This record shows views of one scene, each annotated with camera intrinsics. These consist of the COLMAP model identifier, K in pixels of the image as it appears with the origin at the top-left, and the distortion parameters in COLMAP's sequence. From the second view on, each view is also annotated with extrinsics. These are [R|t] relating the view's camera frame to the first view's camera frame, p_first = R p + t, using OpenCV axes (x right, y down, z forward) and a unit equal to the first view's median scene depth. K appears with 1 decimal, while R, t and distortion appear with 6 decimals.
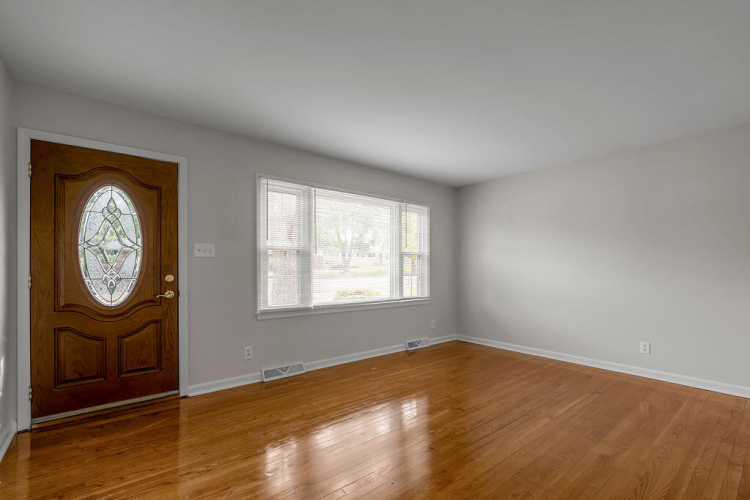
lens RADIAL K [[340.3, 0, 379.5], [0, 340.3, 266.4], [0, 0, 1]] dist [0.002182, 0.000156]
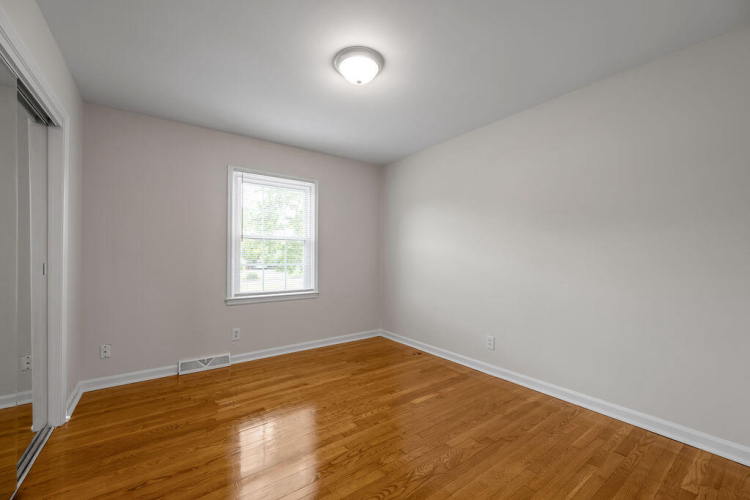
lens RADIAL K [[295.4, 0, 375.0], [0, 295.4, 250.0], [0, 0, 1]] dist [-0.008301, 0.000157]
pose [[0.997798, 0.002524, -0.066274, 0.245955], [-0.003609, 0.999861, -0.016259, 0.000824], [0.066224, 0.016462, 0.997669, 0.202150]]
